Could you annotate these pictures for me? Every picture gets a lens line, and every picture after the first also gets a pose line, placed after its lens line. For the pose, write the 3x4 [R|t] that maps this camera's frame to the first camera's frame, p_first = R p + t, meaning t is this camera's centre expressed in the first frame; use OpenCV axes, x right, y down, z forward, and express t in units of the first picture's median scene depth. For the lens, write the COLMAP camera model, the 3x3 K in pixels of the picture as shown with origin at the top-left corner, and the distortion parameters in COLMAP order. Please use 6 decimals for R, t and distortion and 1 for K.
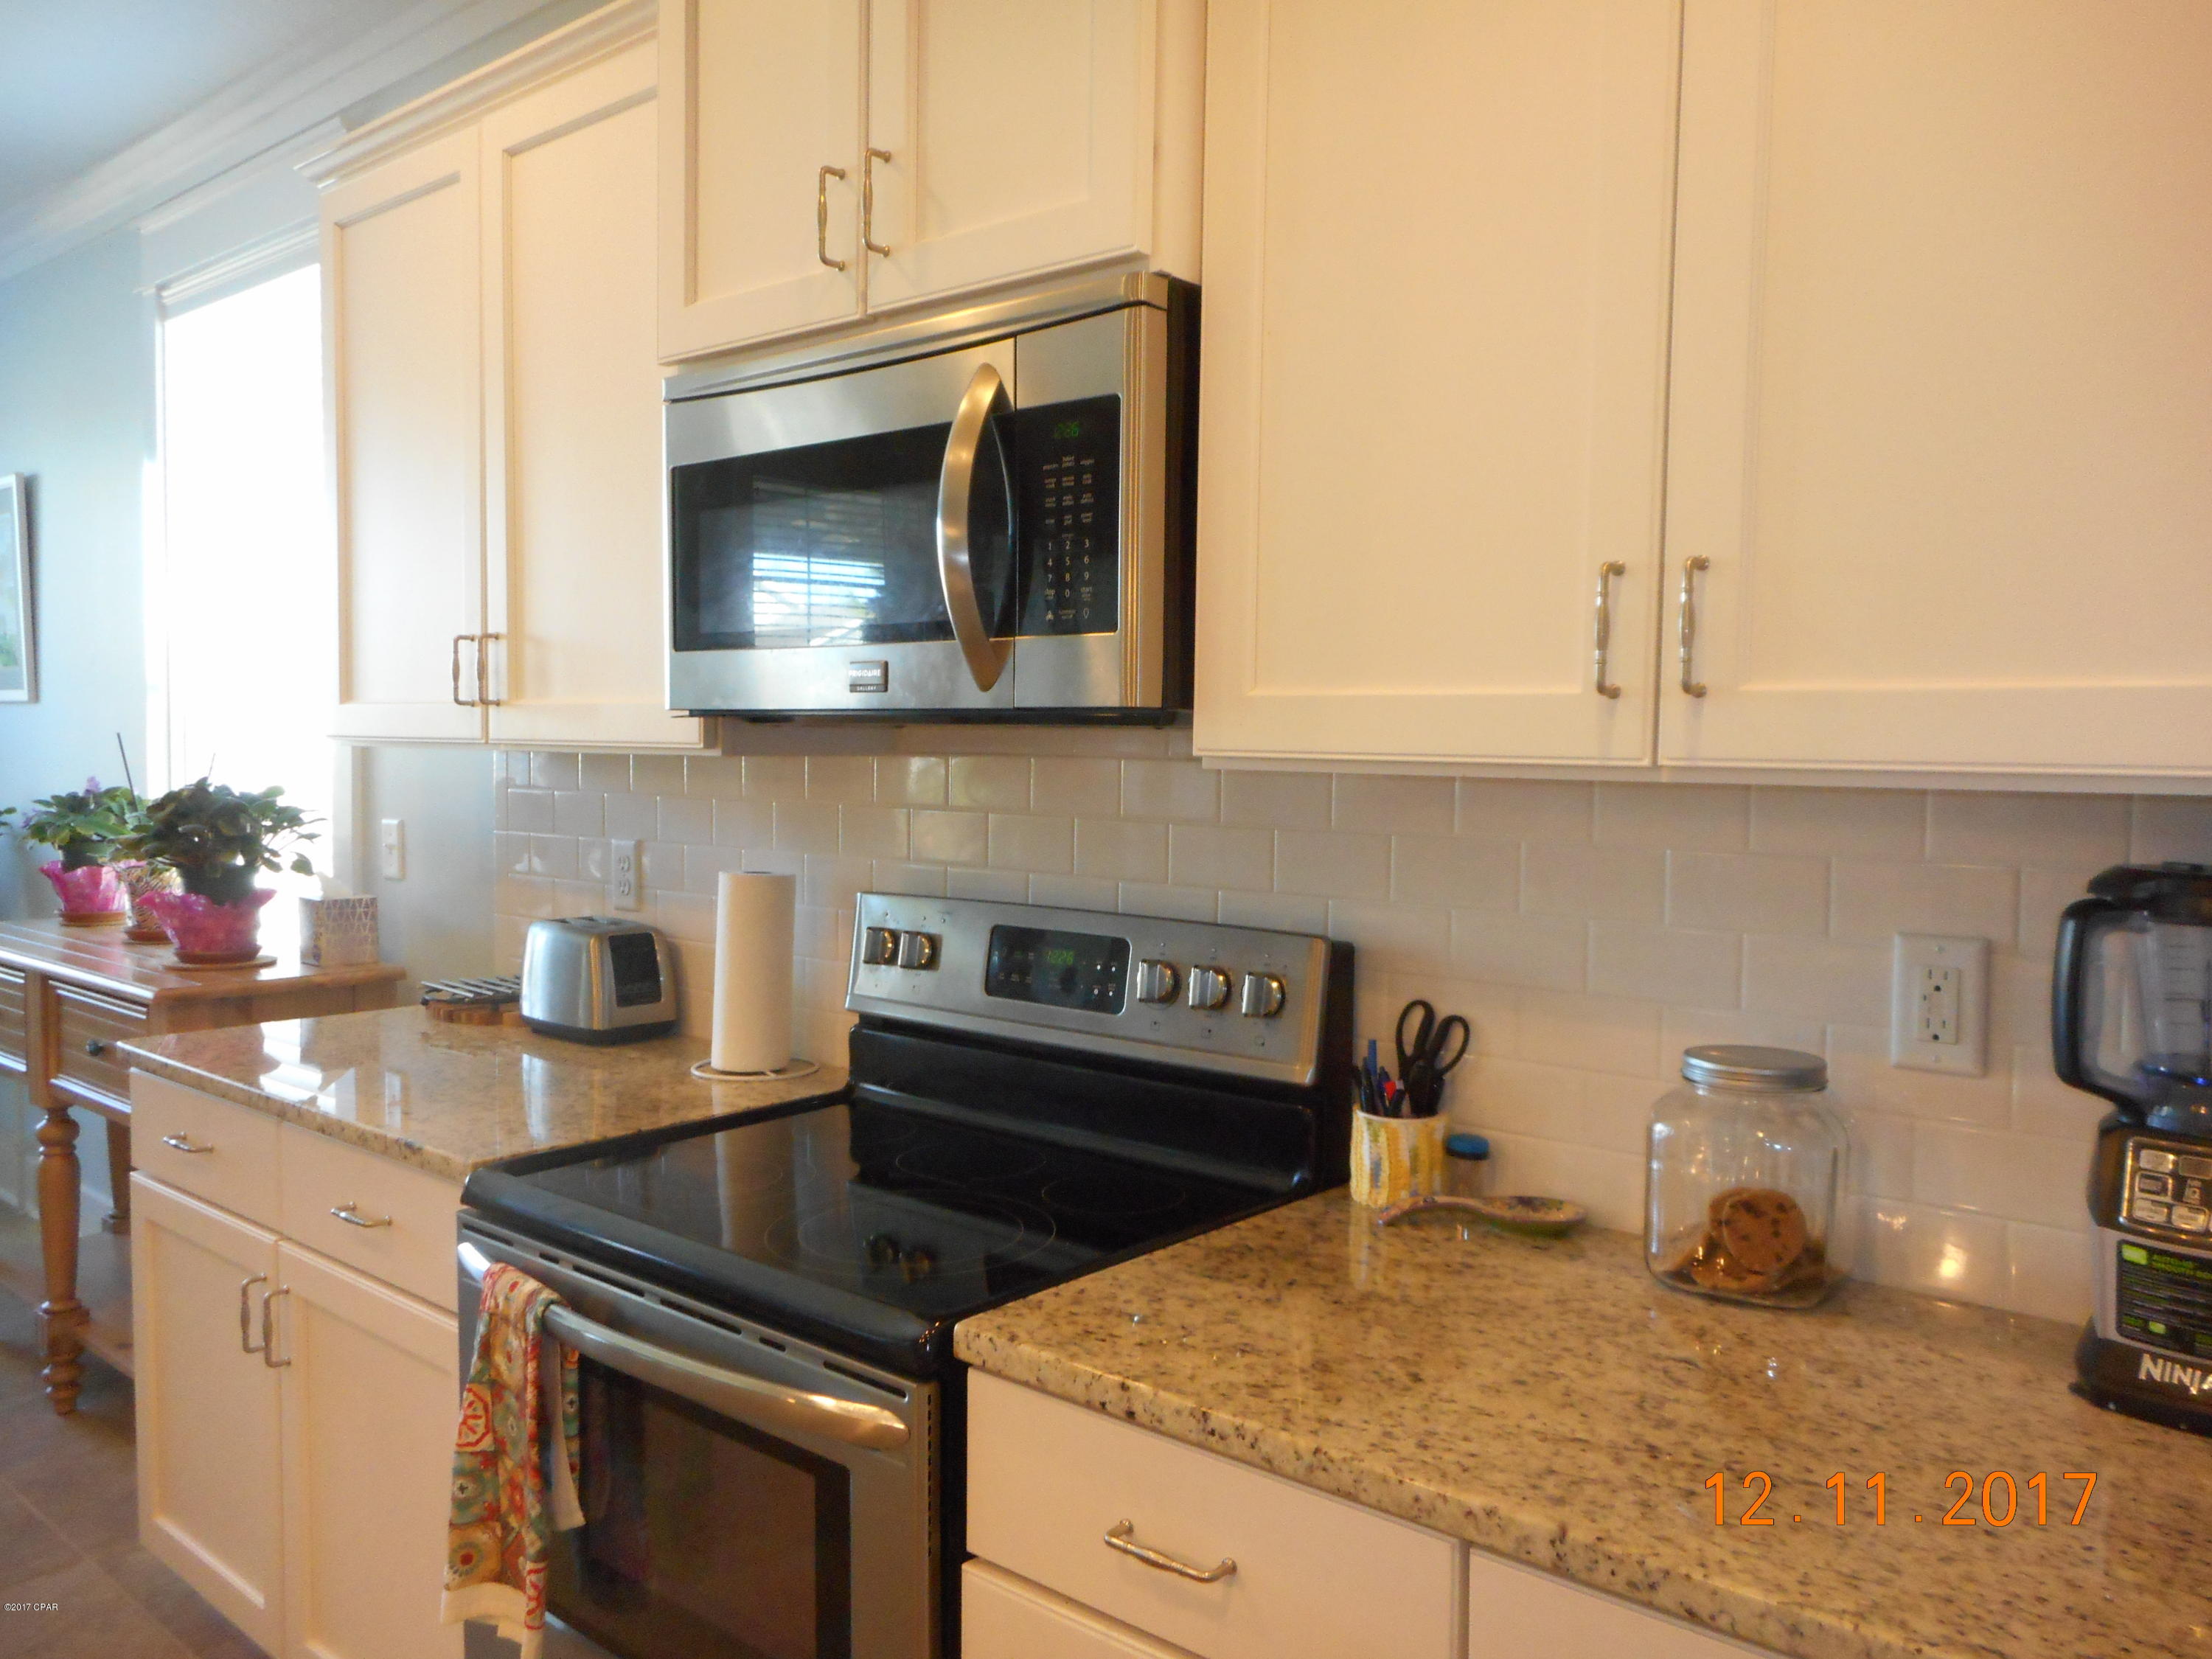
lens RADIAL K [[1657.5, 0, 1105.6], [0, 1657.5, 840.9], [0, 0, 1]] dist [0.012876, -0.029770]
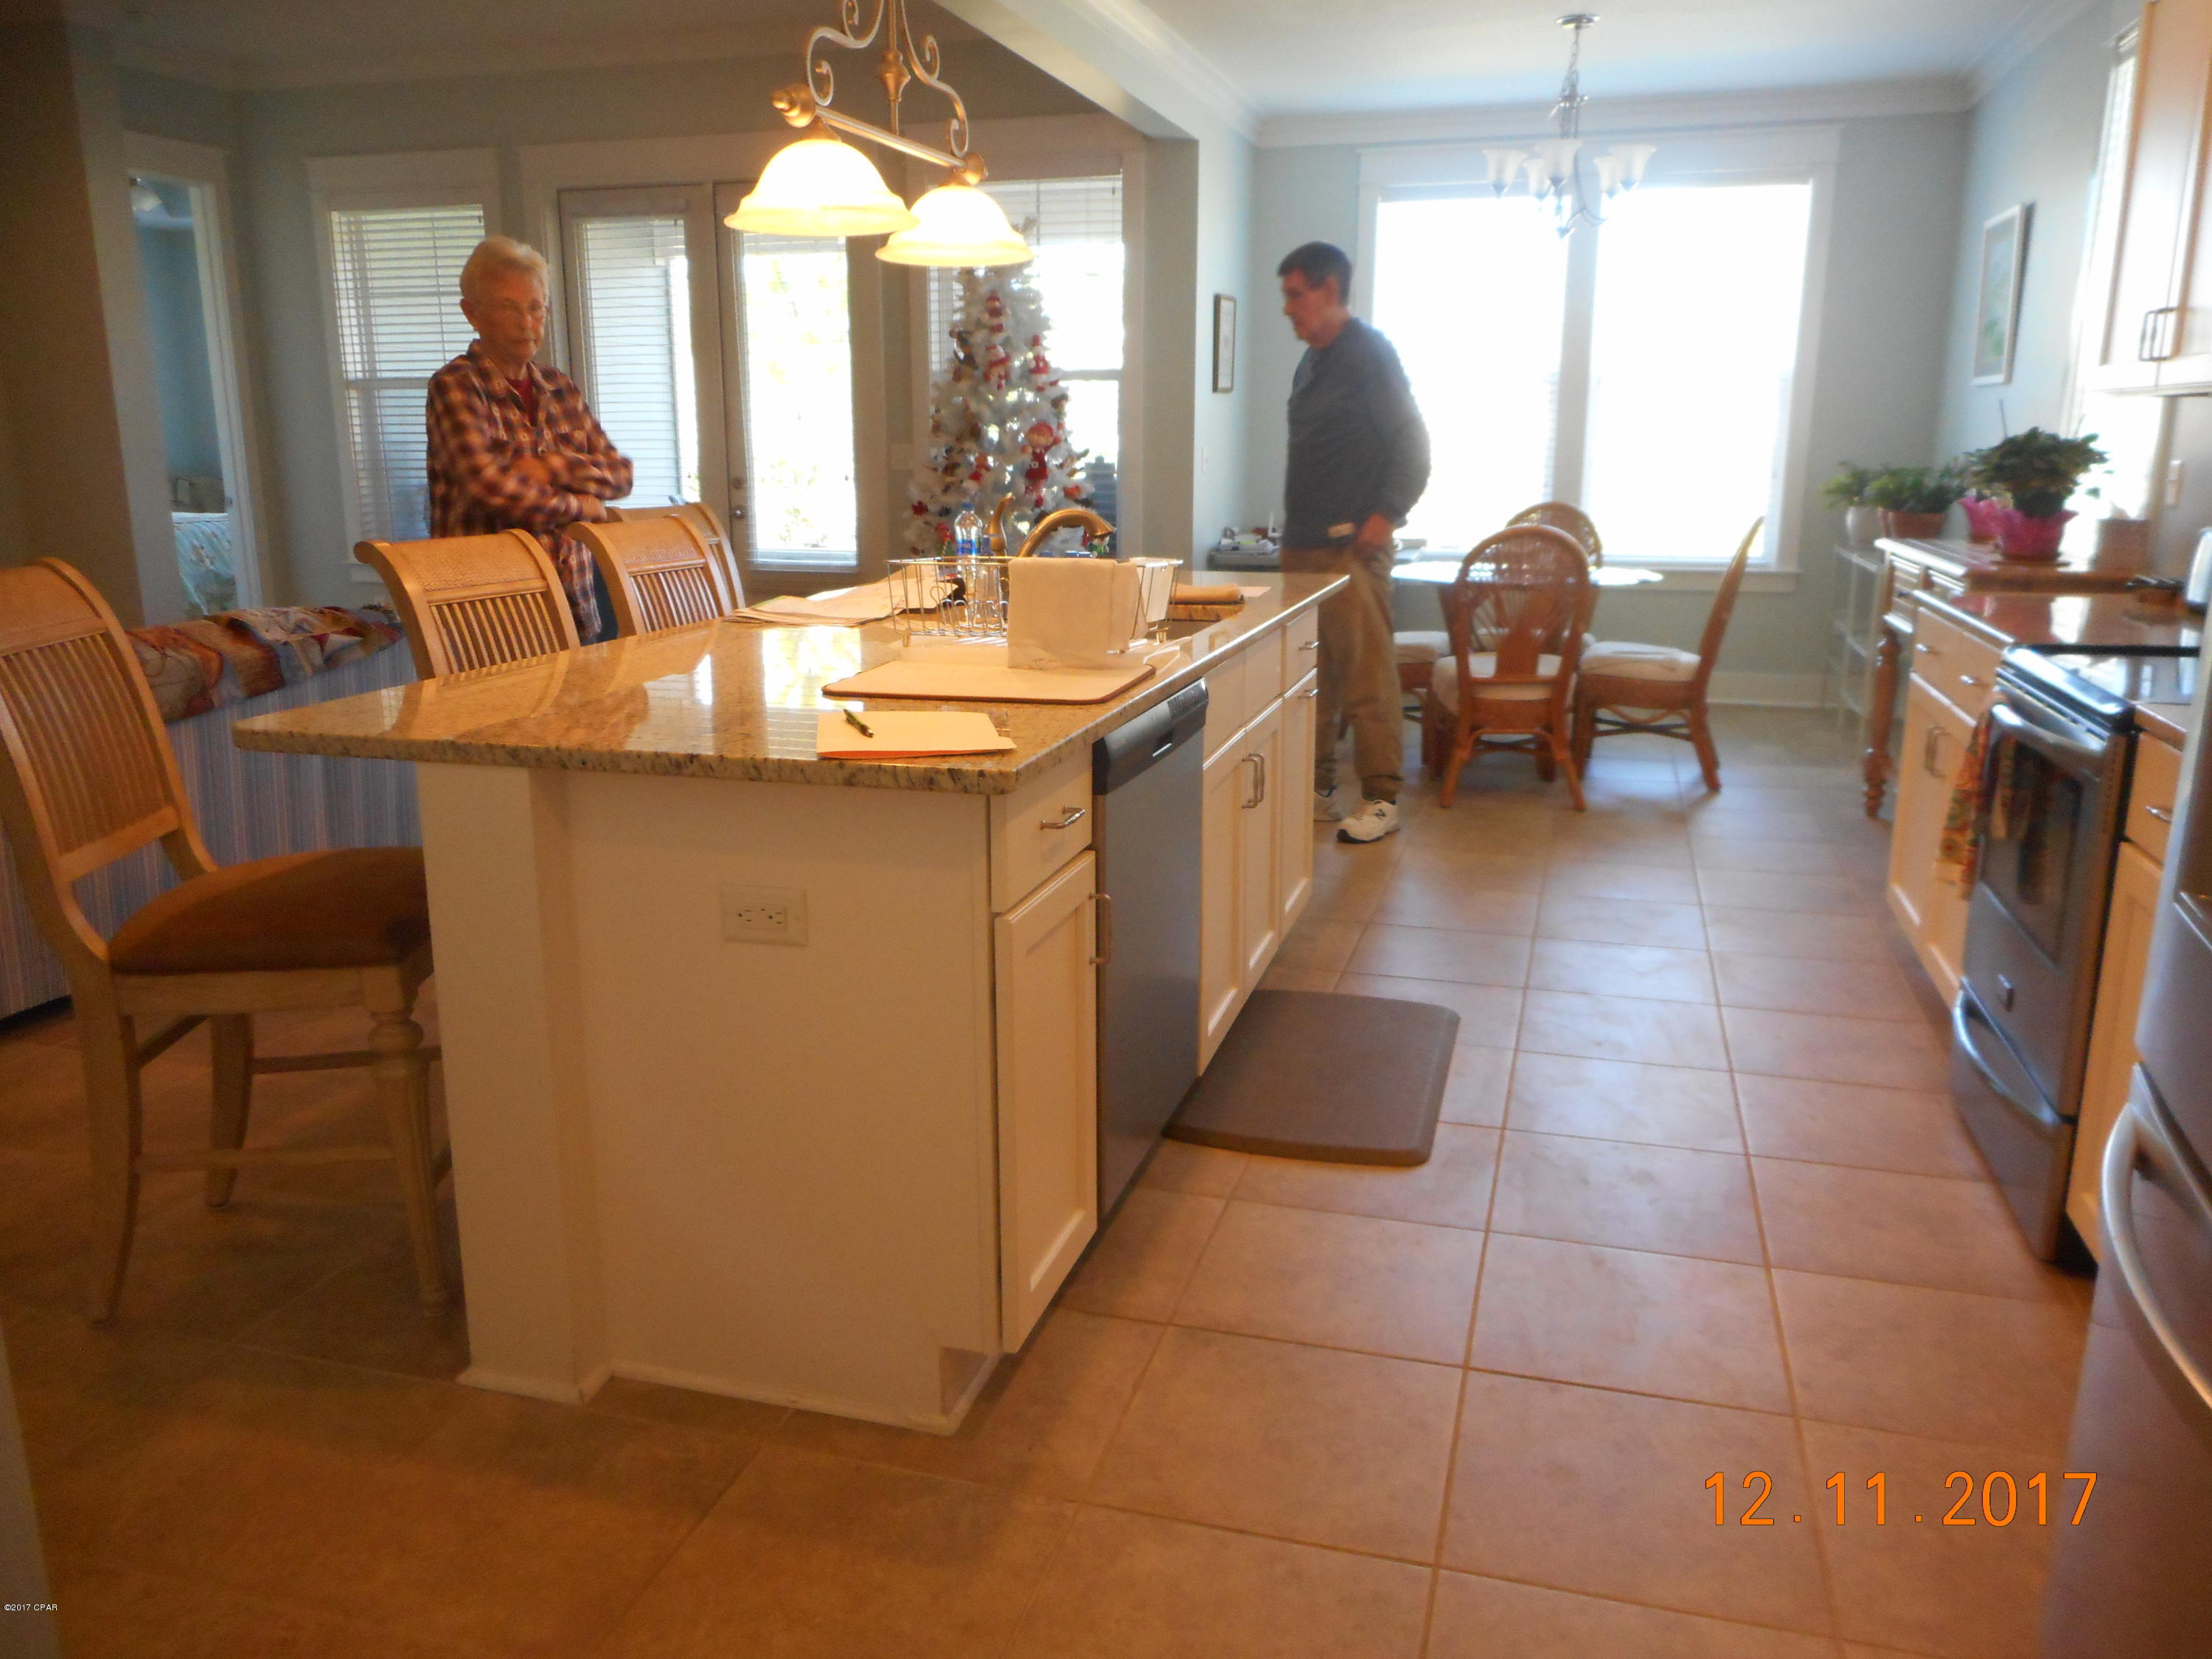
lens RADIAL K [[1657.5, 0, 1100.2], [0, 1657.5, 830.2], [0, 0, 1]] dist [0.012876, -0.029770]
pose [[0.400395, 0.192698, -0.895852, 0.454972], [-0.039851, 0.980376, 0.193068, 0.055949], [0.915476, -0.041603, 0.400216, -0.298113]]
